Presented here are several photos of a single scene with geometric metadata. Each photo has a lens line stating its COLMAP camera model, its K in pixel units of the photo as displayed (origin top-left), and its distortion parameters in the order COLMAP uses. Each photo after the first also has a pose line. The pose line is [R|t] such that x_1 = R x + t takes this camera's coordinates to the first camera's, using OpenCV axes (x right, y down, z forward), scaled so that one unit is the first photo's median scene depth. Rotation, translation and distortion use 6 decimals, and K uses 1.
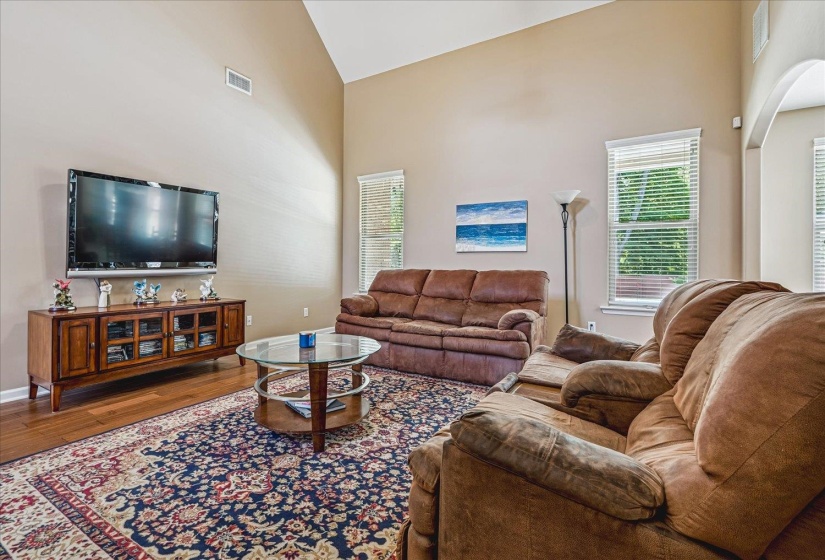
lens RADIAL K [[373.6, 0, 412.5], [0, 373.6, 280.0], [0, 0, 1]] dist [-0.014452, 0.000039]
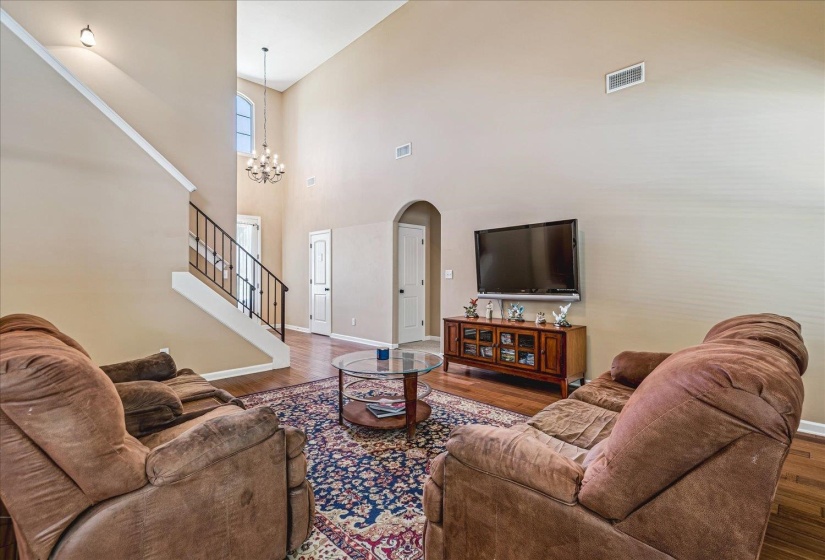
lens RADIAL K [[396.4, 0, 400.5], [0, 396.4, 284.6], [0, 0, 1]] dist [-0.001714, -0.000097]
pose [[-0.280468, 0.007486, -0.959834, 1.021910], [-0.042241, 0.998905, 0.020133, -0.104219], [0.958934, 0.046191, -0.279844, 1.443678]]
